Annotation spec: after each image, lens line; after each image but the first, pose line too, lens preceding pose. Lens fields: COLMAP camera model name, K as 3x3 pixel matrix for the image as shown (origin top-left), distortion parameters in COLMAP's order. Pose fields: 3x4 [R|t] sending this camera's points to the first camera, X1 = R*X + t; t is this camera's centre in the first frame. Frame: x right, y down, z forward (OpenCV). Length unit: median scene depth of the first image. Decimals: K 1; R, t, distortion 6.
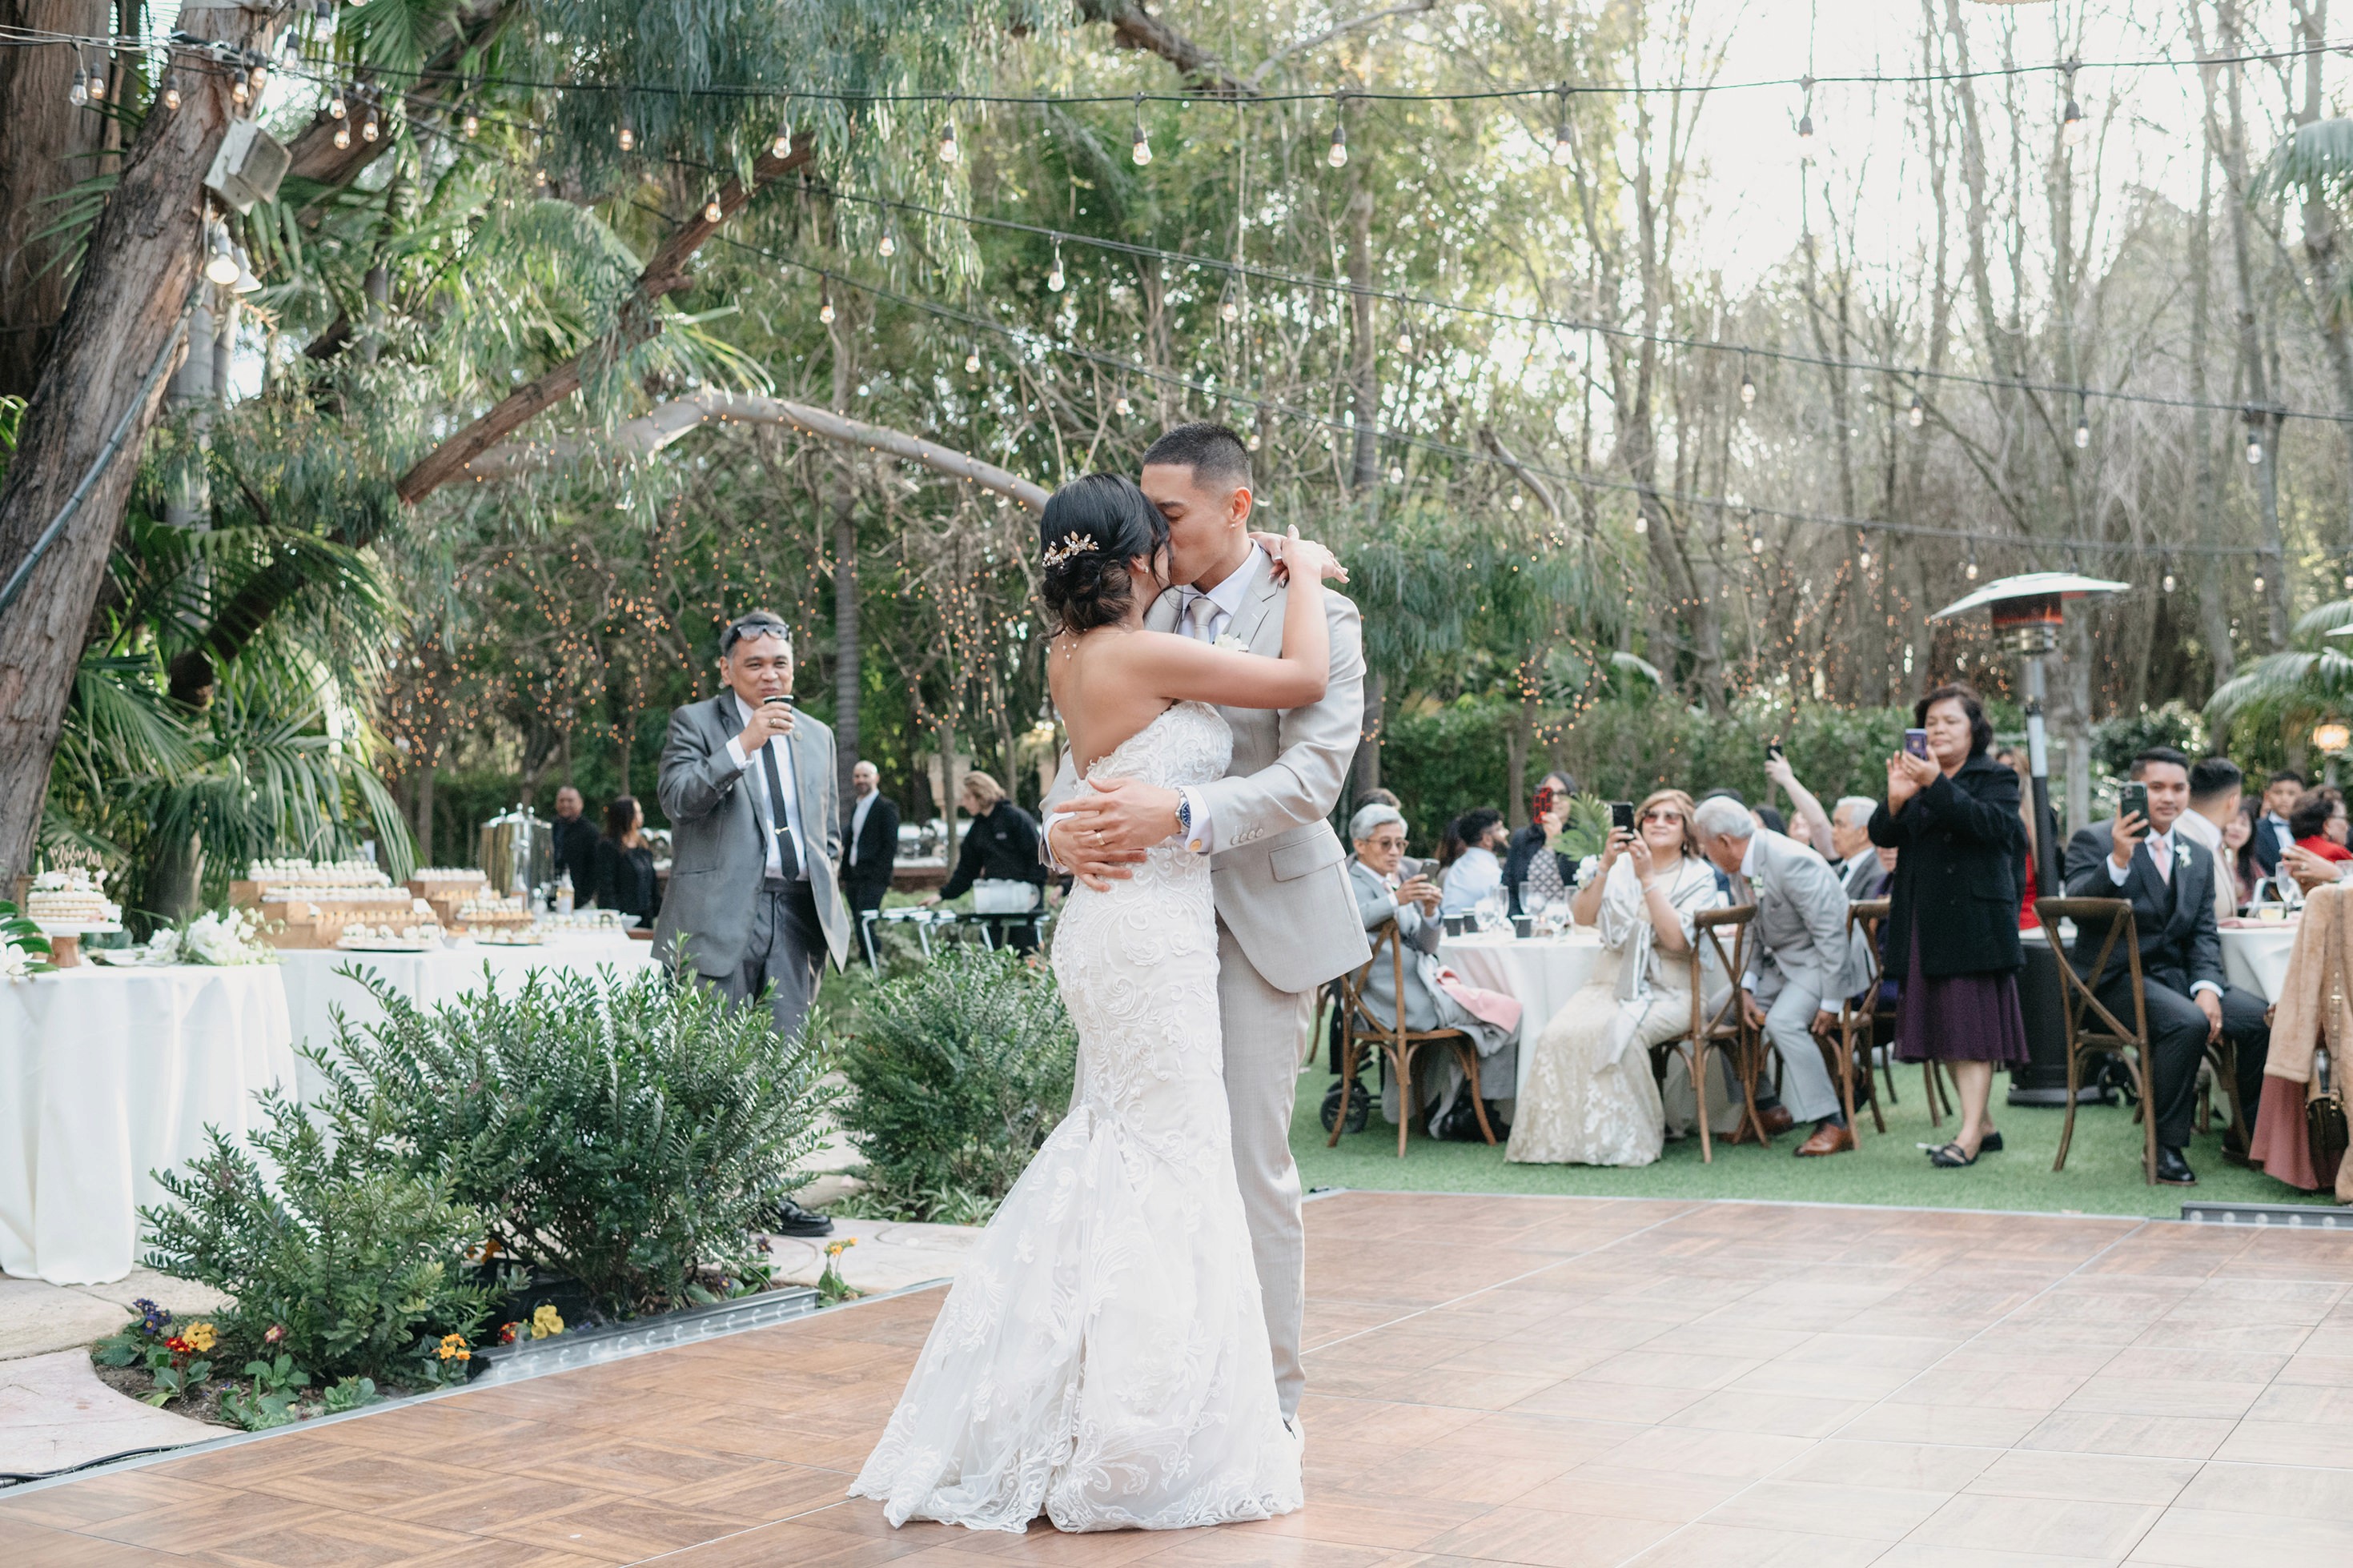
lens RADIAL K [[2424.1, 0, 1176.5], [0, 2424.1, 784.0], [0, 0, 1]] dist [-0.046947, 0.016276]
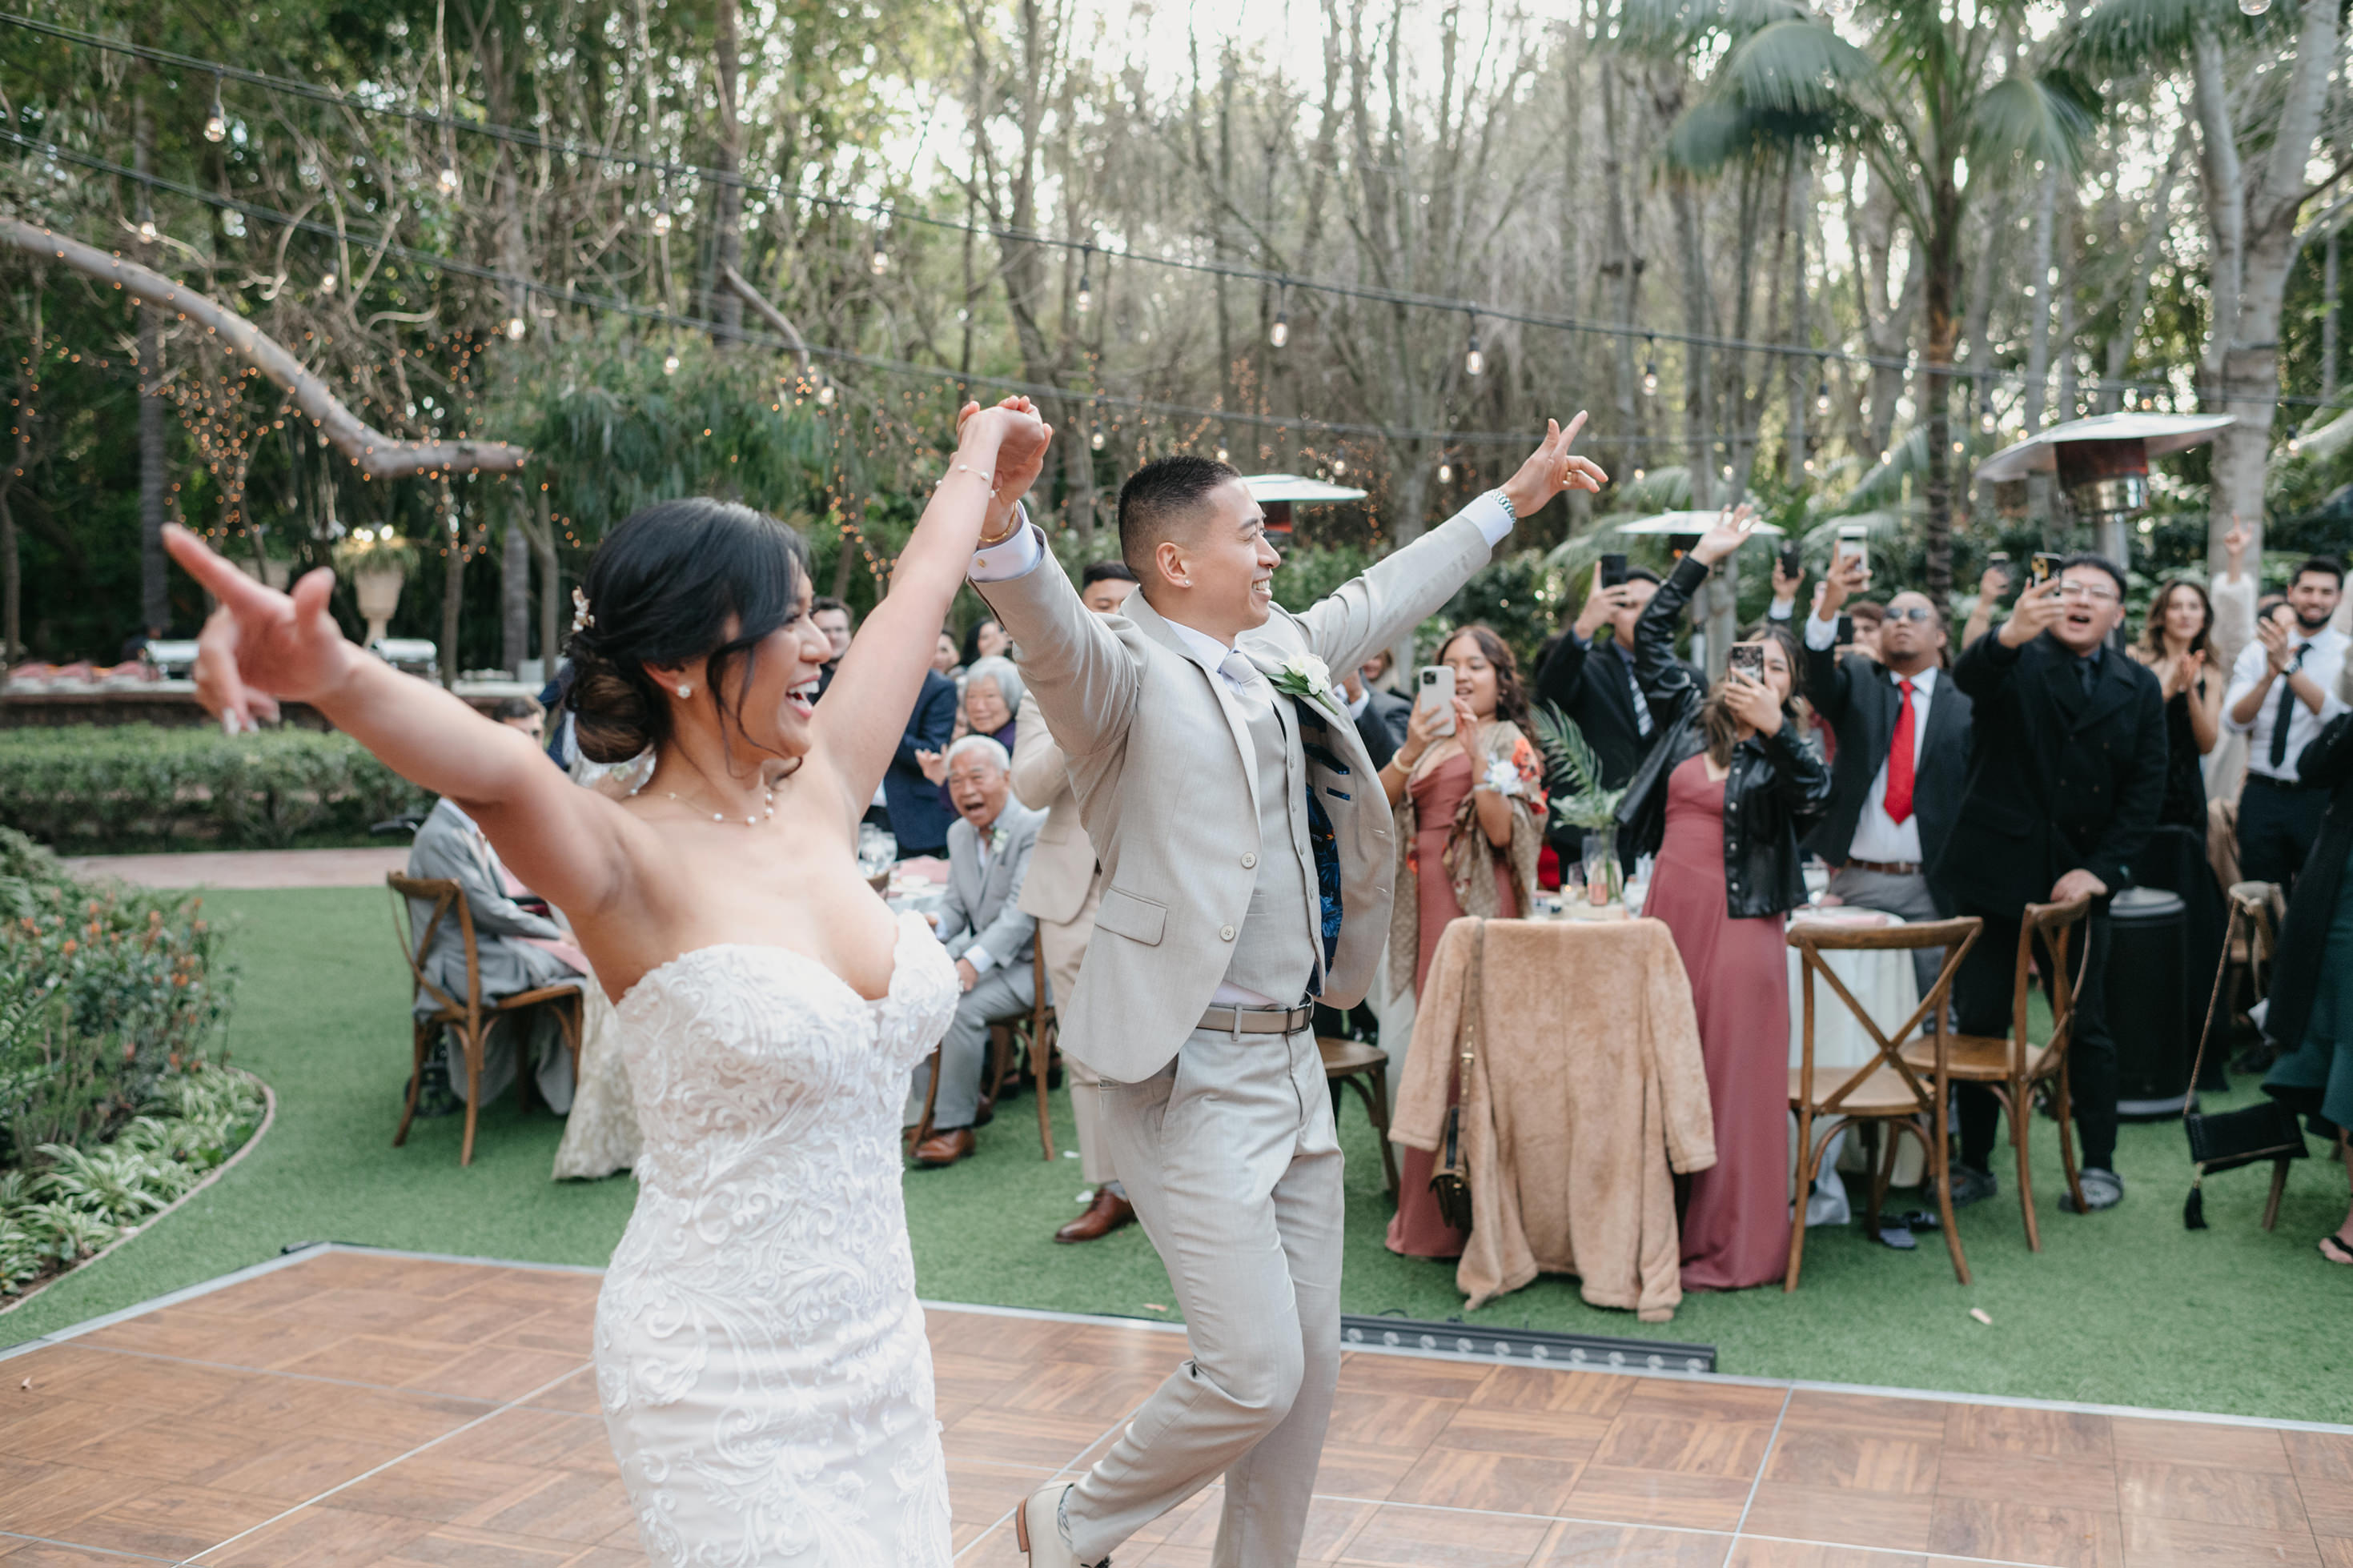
lens RADIAL K [[2424.1, 0, 1176.5], [0, 2424.1, 784.0], [0, 0, 1]] dist [-0.046947, 0.016276]
pose [[0.974003, 0.013725, 0.226119, 0.143331], [-0.033376, 0.995964, 0.083316, -0.050759], [-0.224063, -0.088697, 0.970530, 0.162696]]
